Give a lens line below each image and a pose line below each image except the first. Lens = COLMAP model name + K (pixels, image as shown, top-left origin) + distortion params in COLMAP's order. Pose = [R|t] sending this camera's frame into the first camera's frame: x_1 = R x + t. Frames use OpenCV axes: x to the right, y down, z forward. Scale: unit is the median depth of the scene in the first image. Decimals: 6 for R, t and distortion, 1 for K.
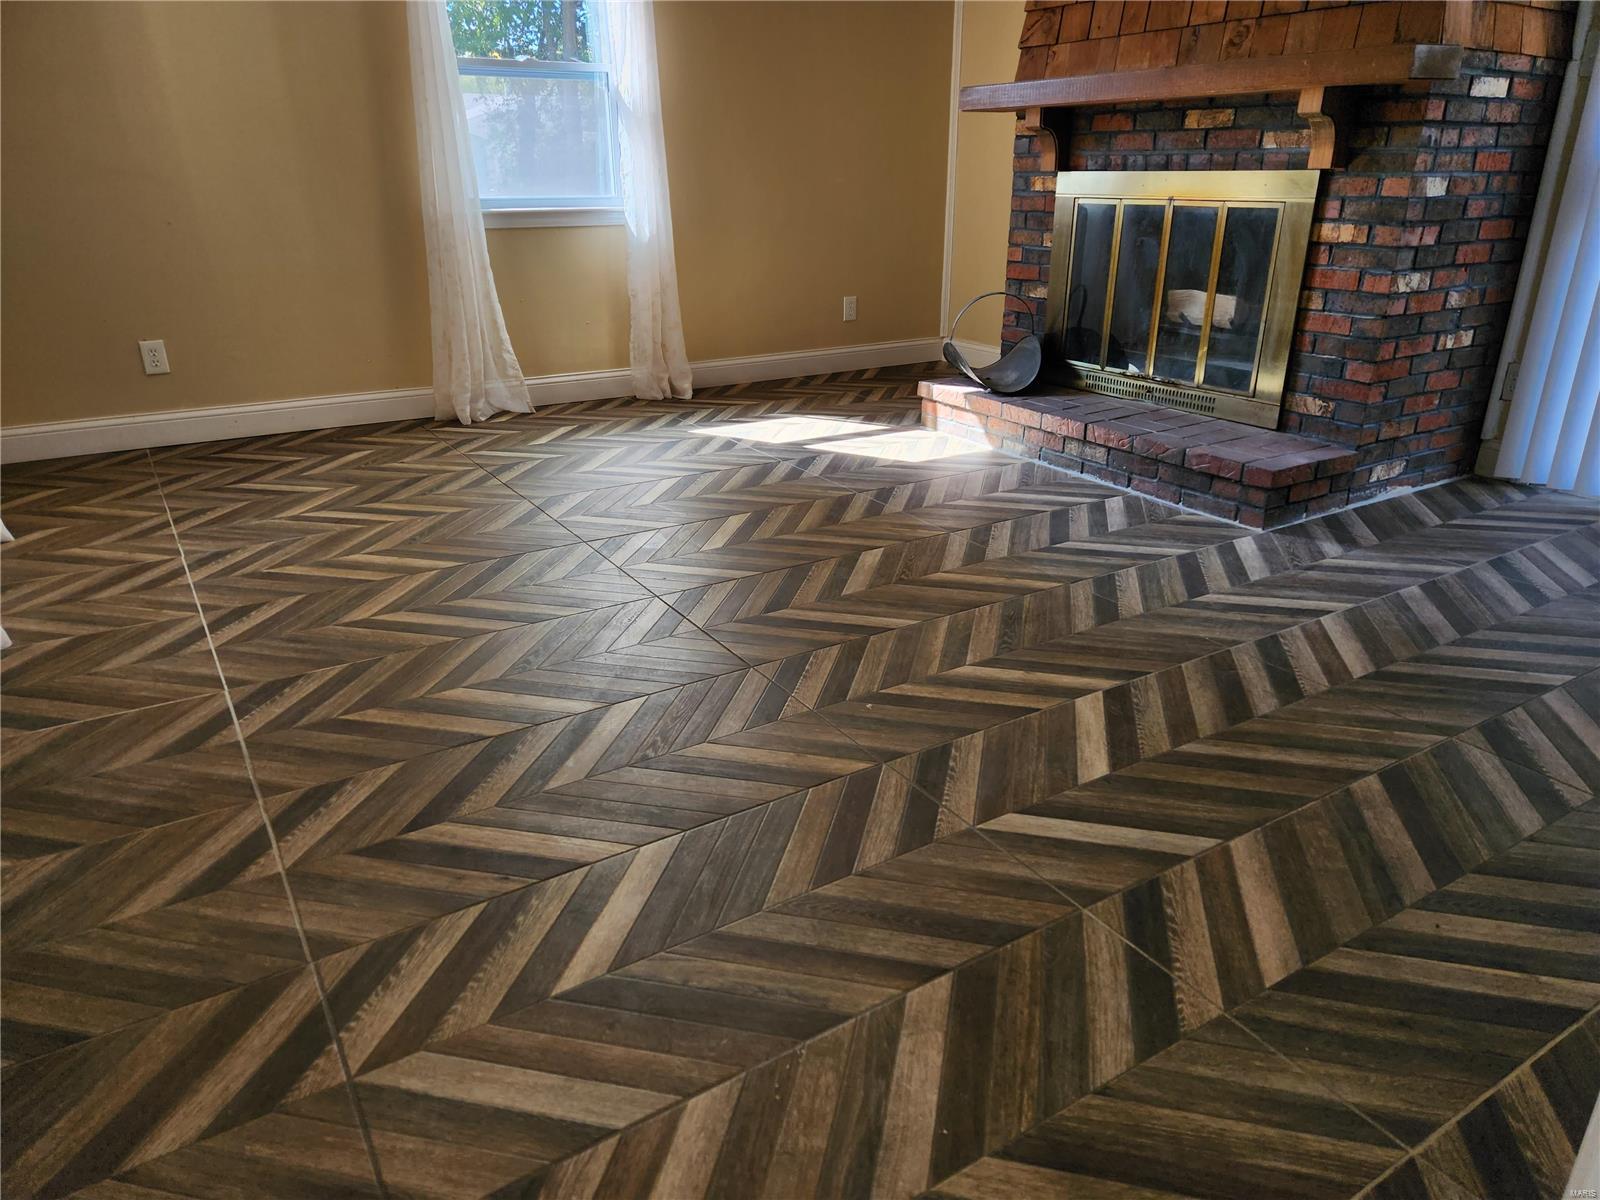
lens RADIAL K [[1069.5, 0, 793.2], [0, 1069.5, 601.9], [0, 0, 1]] dist [0.085669, -0.061478]
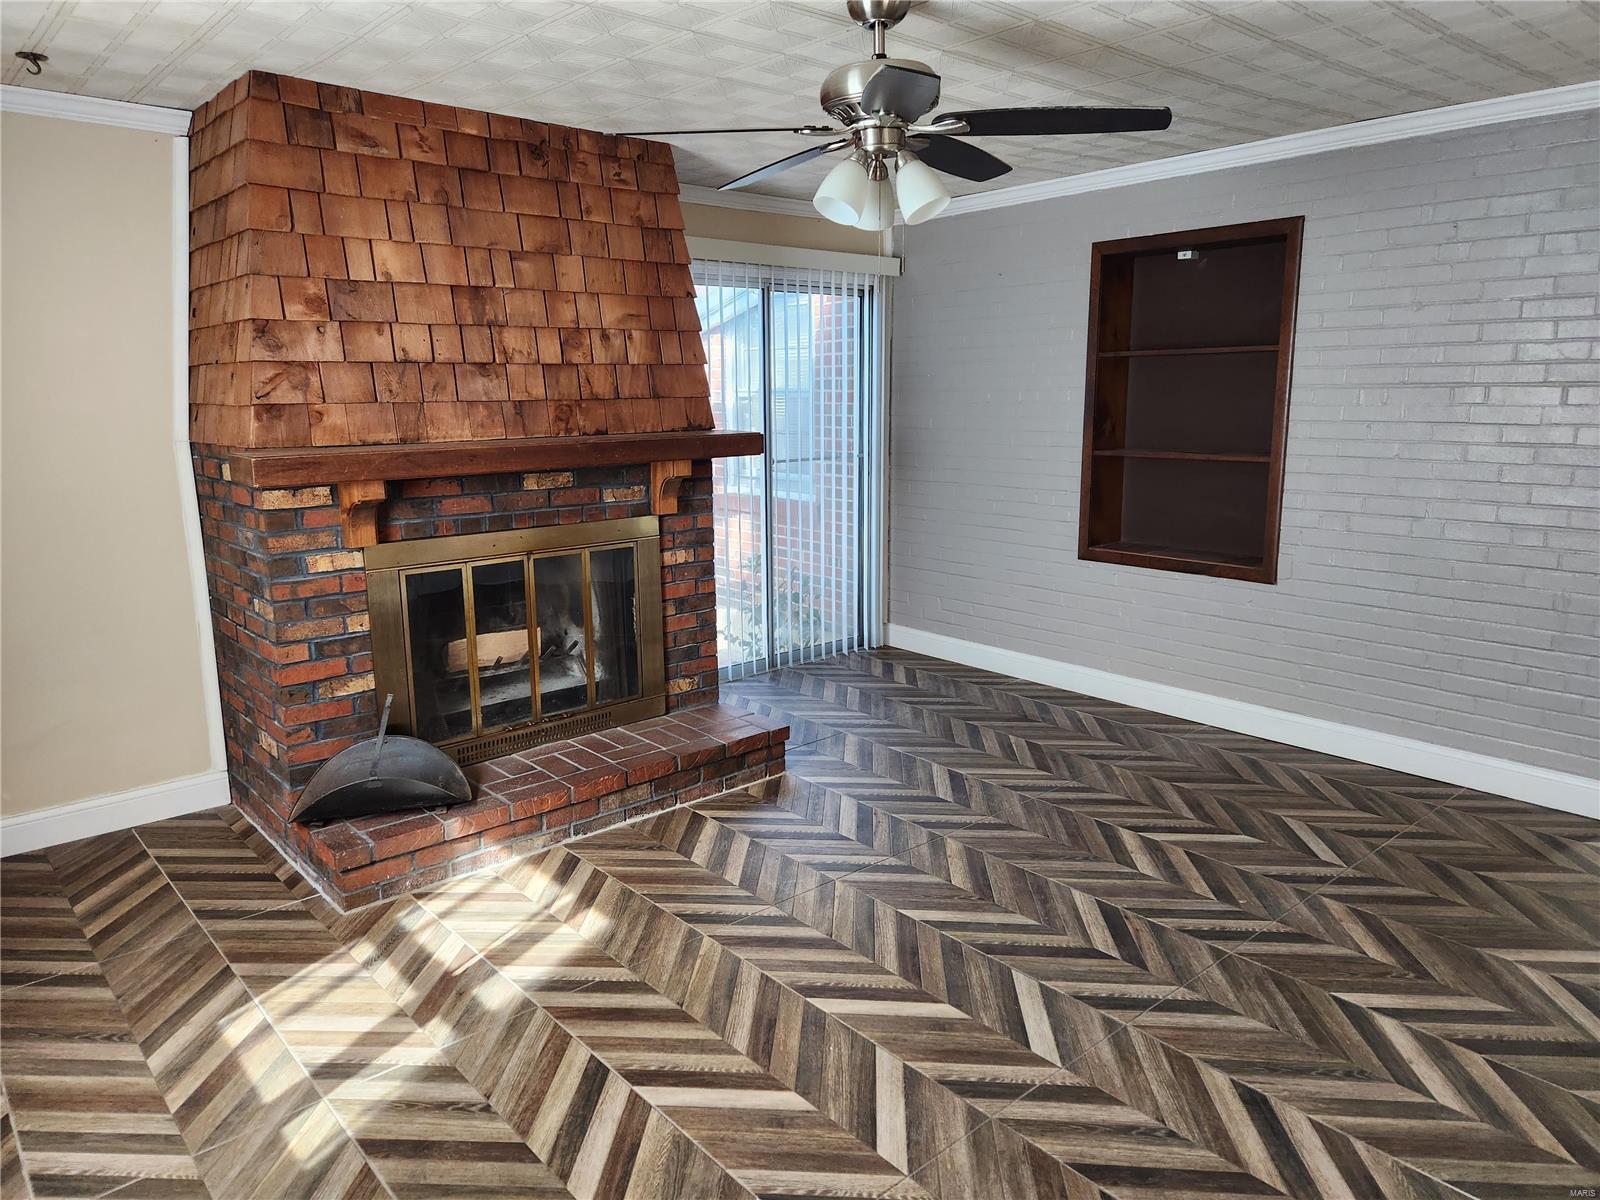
lens RADIAL K [[1064.2, 0, 806.7], [0, 1064.2, 592.7], [0, 0, 1]] dist [0.080376, -0.064707]
pose [[-0.169230, -0.190431, 0.967004, -0.766329], [0.376754, 0.894139, 0.242016, -0.559998], [-0.910724, 0.405279, -0.079570, 1.002670]]
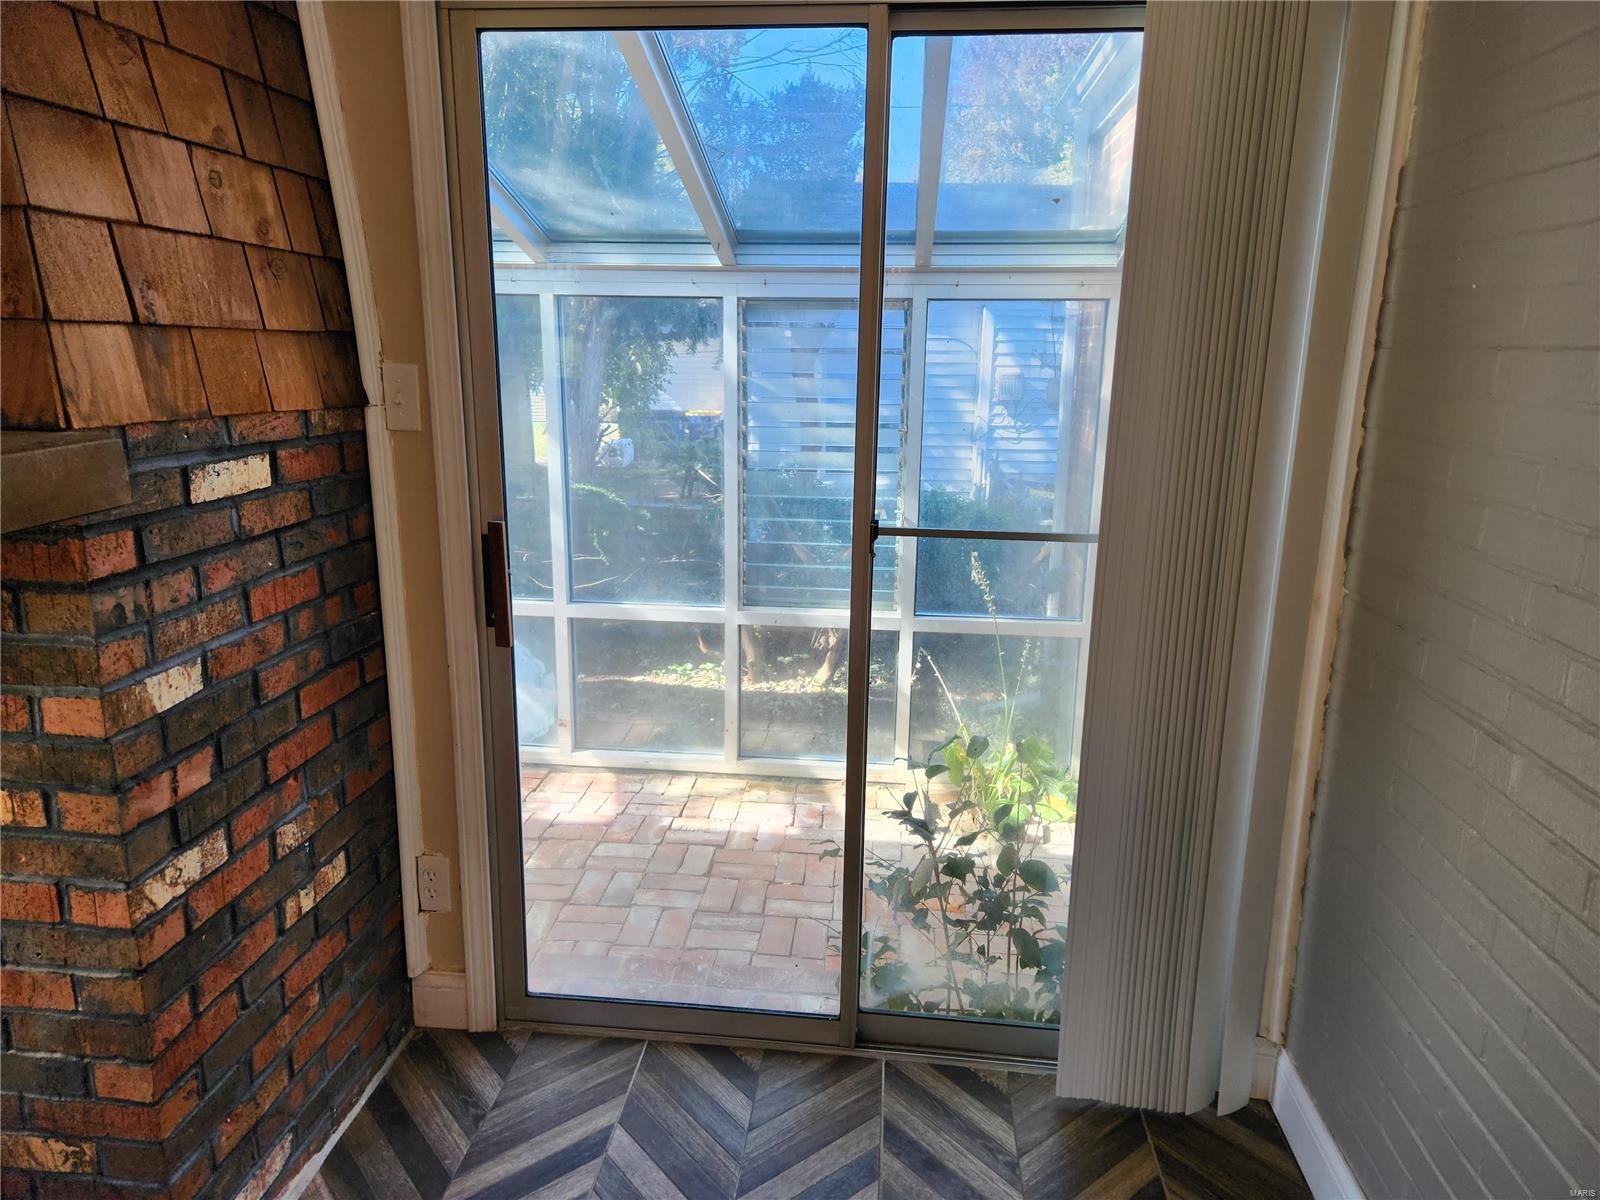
lens RADIAL K [[1064.2, 0, 806.7], [0, 1064.2, 592.7], [0, 0, 1]] dist [0.080376, -0.064707]
pose [[0.605477, -0.164527, 0.778671, 0.387654], [0.274888, 0.961418, -0.010607, -0.332591], [-0.746883, 0.220469, 0.627343, 0.488136]]
